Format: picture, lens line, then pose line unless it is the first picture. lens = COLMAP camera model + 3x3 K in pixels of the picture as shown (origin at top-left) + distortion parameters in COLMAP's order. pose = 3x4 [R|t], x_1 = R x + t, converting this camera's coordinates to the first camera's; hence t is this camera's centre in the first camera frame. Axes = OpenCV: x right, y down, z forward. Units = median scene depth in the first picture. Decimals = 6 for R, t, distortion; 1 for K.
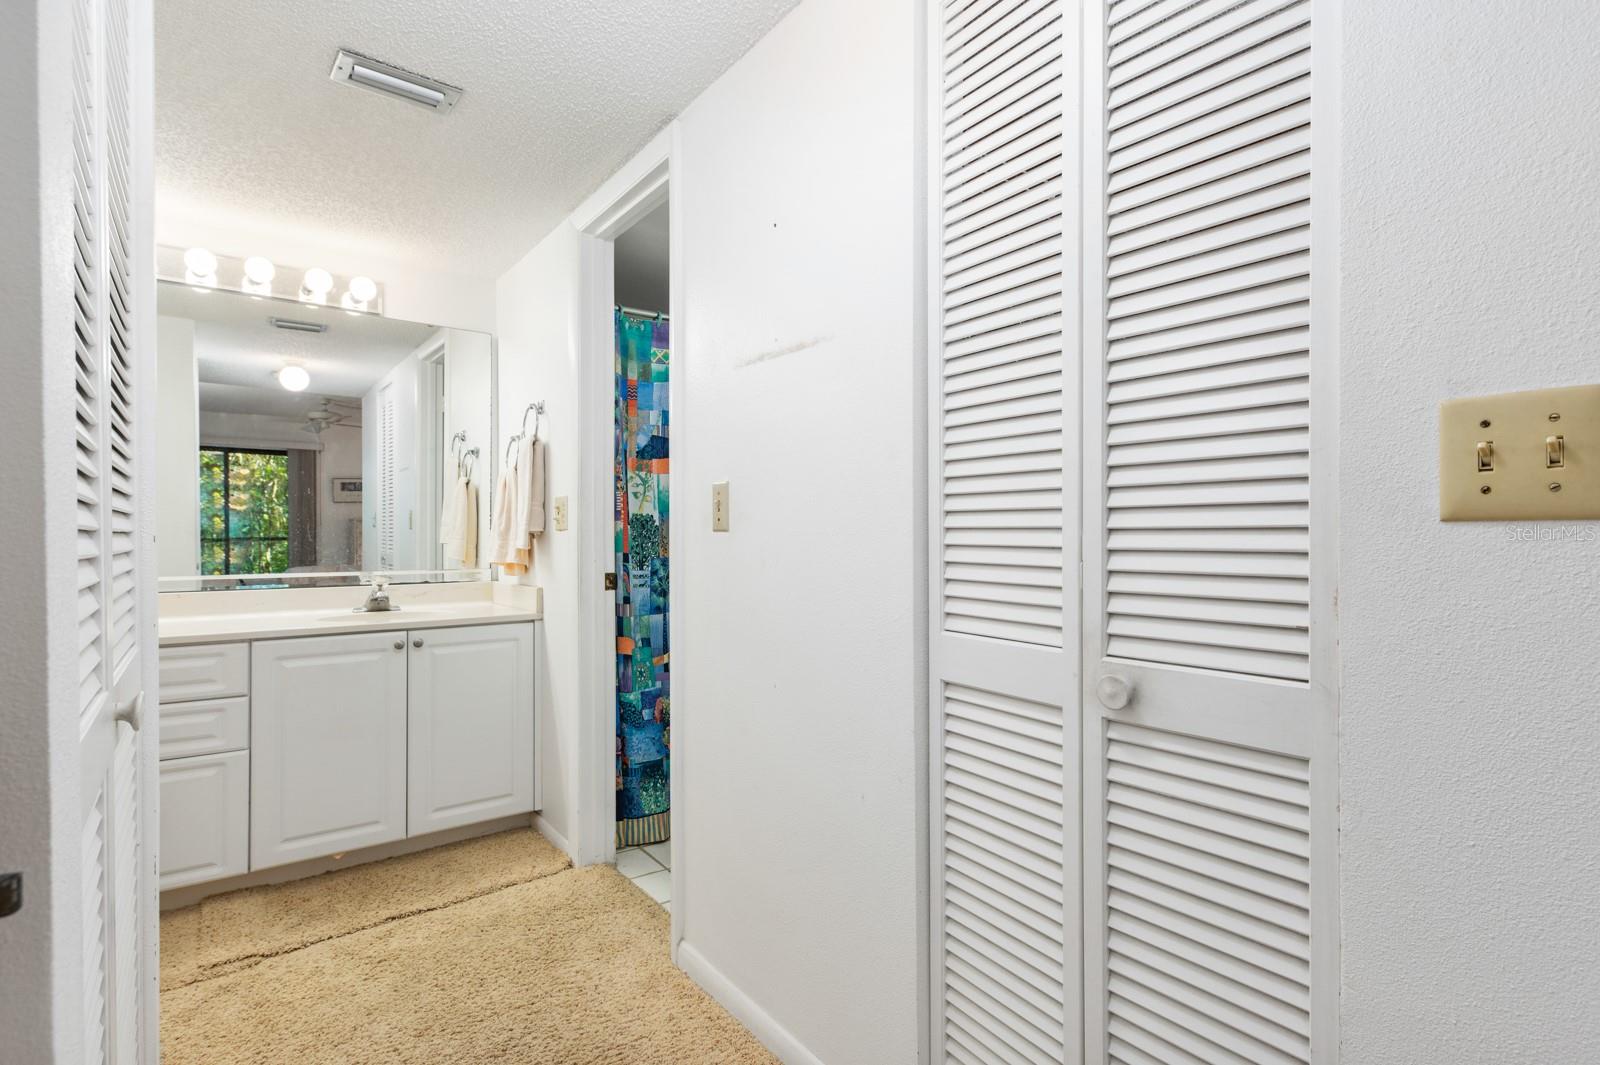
lens RADIAL K [[751.1, 0, 796.0], [0, 751.1, 532.1], [0, 0, 1]] dist [-0.004966, -0.000850]
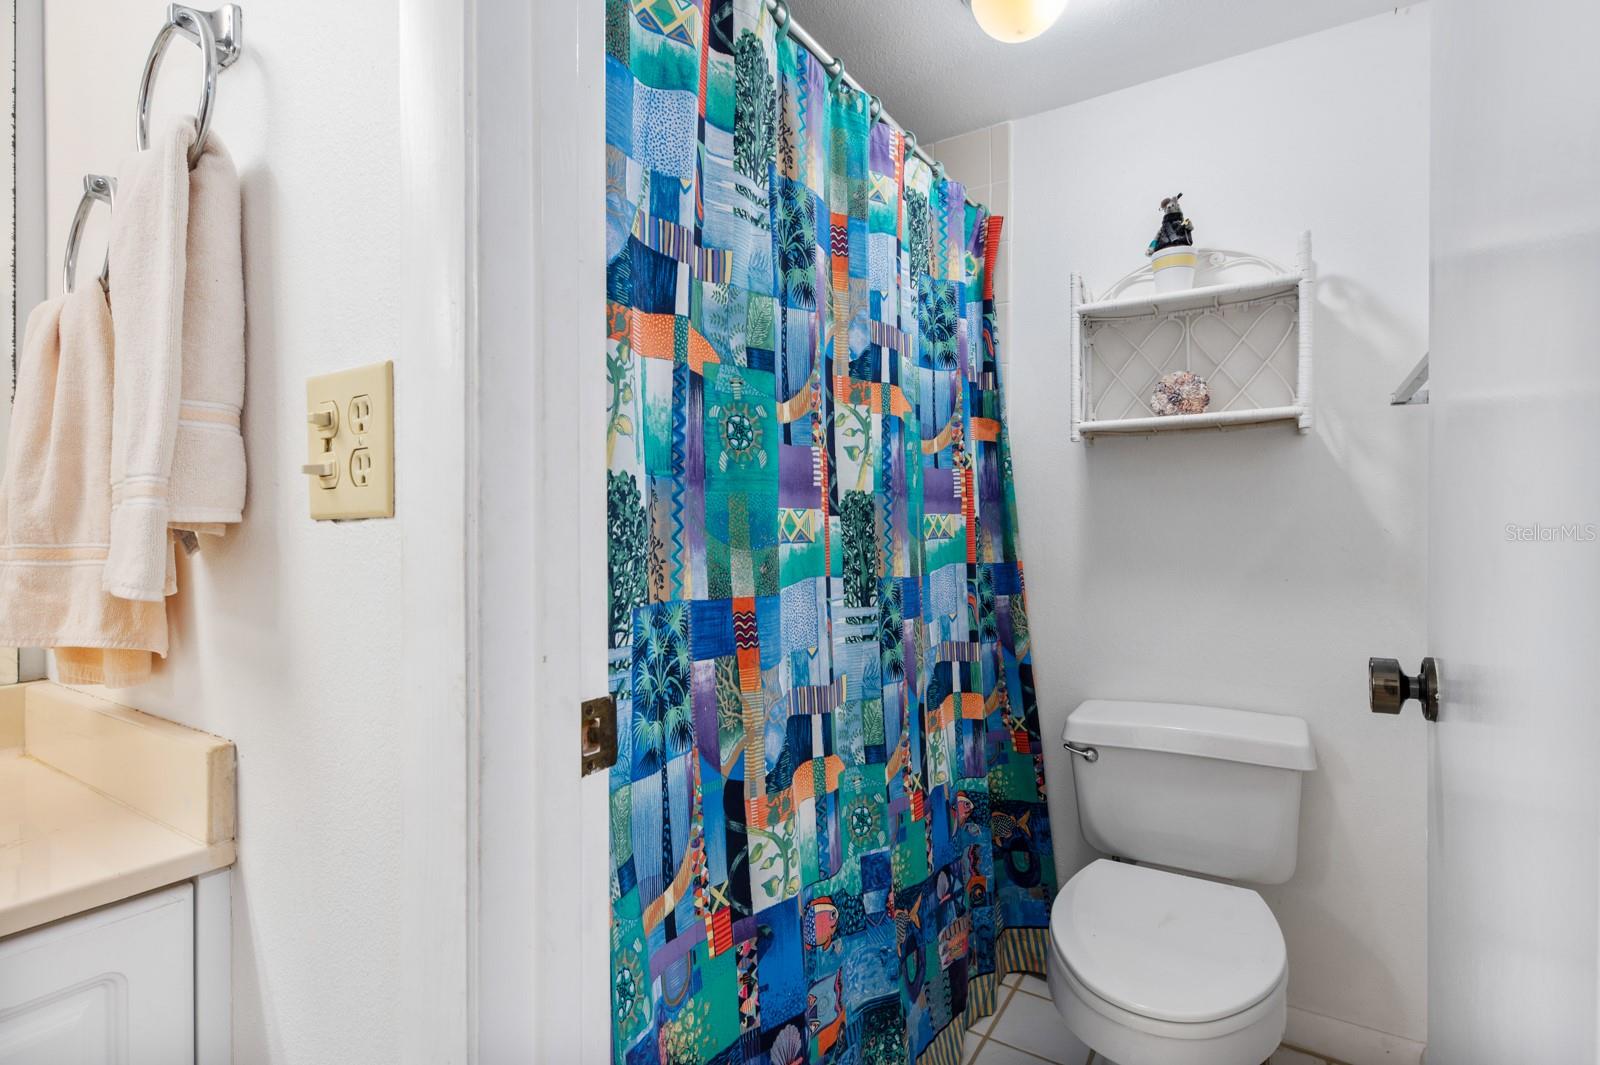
lens RADIAL K [[751.1, 0, 808.9], [0, 751.1, 536.2], [0, 0, 1]] dist [-0.004966, -0.000850]
pose [[0.932270, -0.002053, 0.361757, -0.246392], [-0.000496, 0.999976, 0.006953, 0.001342], [-0.361762, -0.006661, 0.932247, 0.688092]]
